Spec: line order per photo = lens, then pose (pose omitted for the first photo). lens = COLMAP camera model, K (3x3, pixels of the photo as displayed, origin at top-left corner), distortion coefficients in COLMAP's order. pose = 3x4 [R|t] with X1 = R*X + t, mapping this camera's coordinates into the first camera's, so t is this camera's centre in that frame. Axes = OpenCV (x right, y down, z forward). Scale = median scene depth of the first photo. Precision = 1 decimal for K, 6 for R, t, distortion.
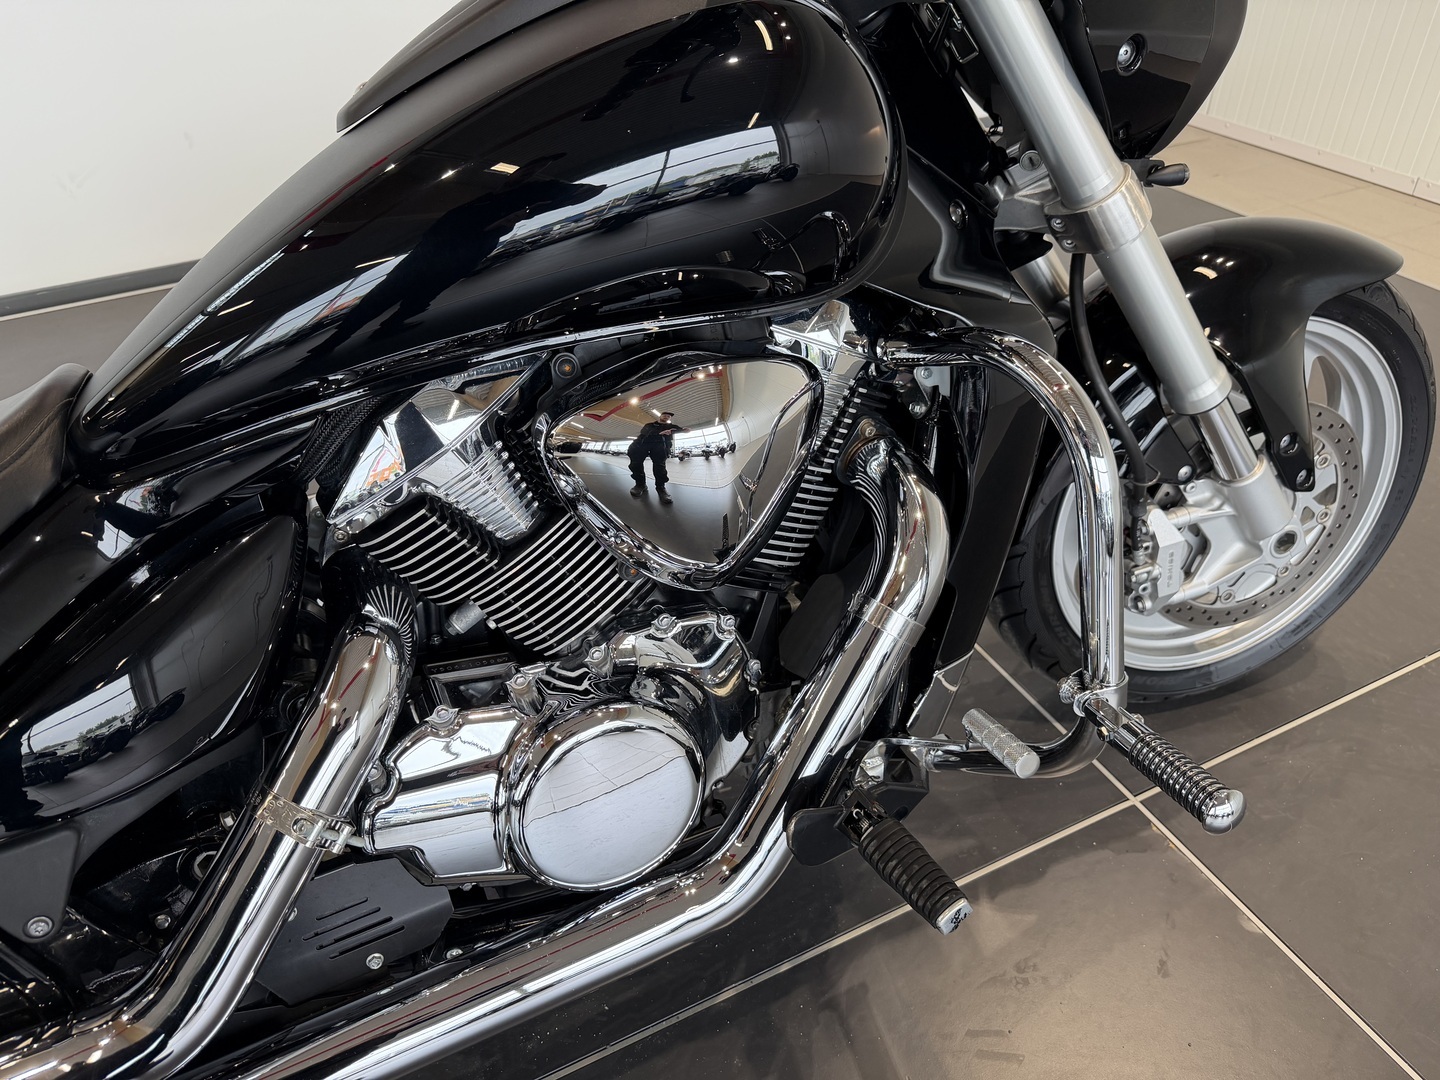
lens RADIAL K [[1035.1, 0, 726.3], [0, 1035.1, 538.5], [0, 0, 1]] dist [0.009547, -0.029943]
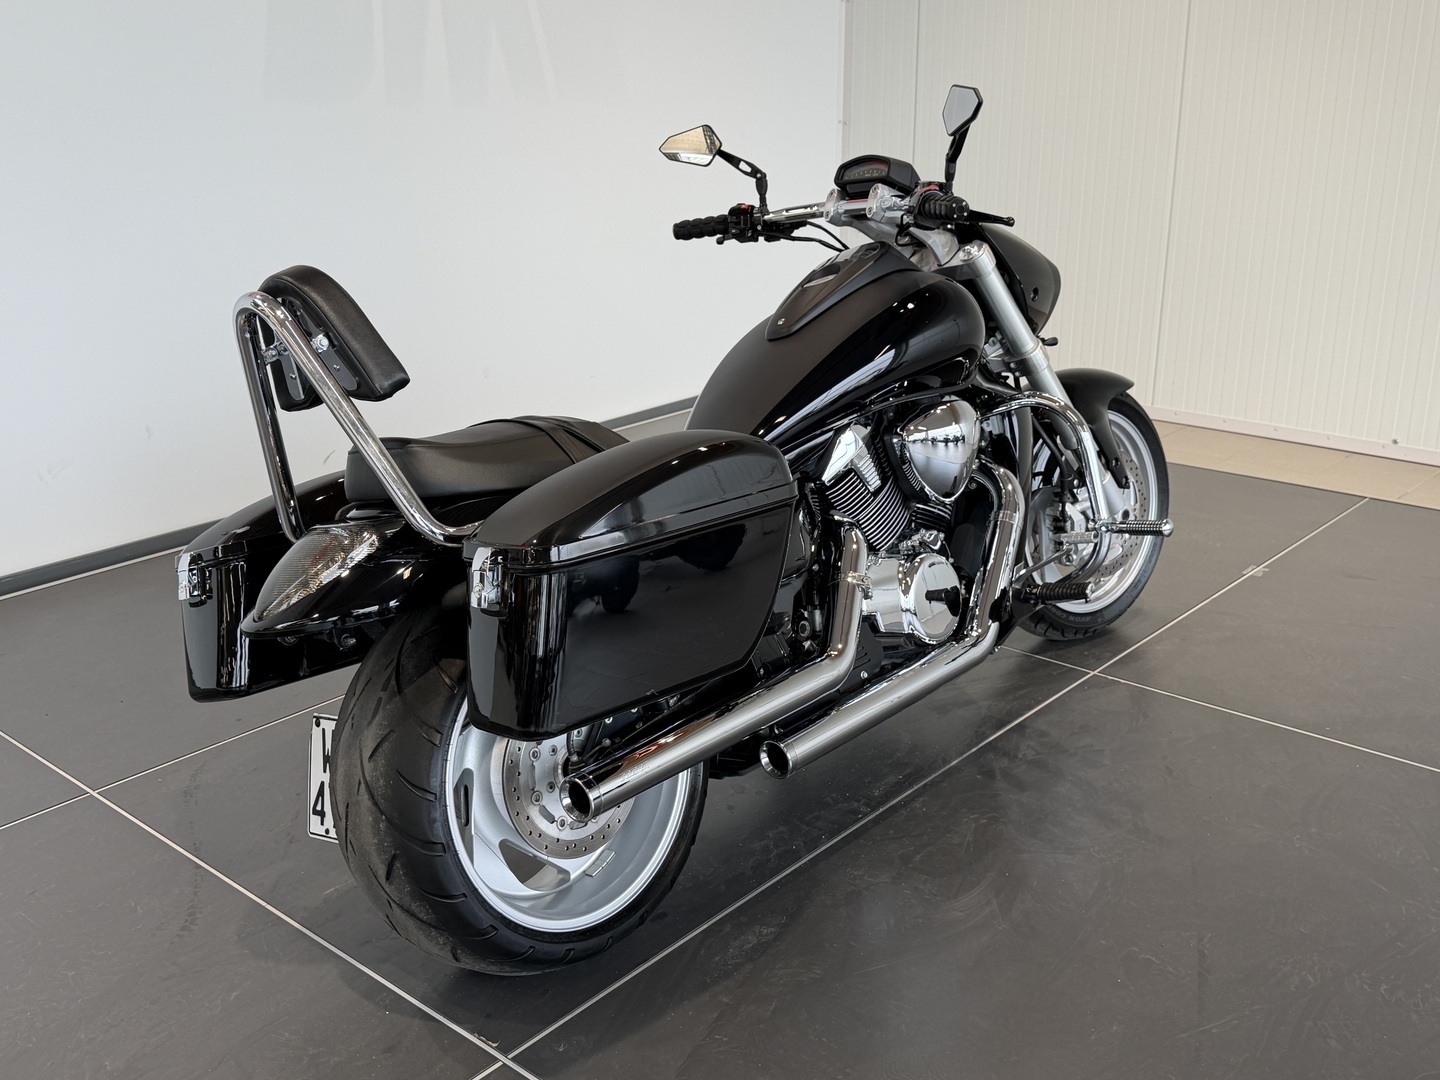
lens RADIAL K [[1489.3, 0, 727.4], [0, 1489.3, 537.5], [0, 0, 1]] dist [0.059074, 0.000000]
pose [[0.921849, -0.108103, 0.372166, -1.334563], [0.221668, 0.934792, -0.277539, 0.722940], [-0.317895, 0.338347, 0.885700, -1.388368]]
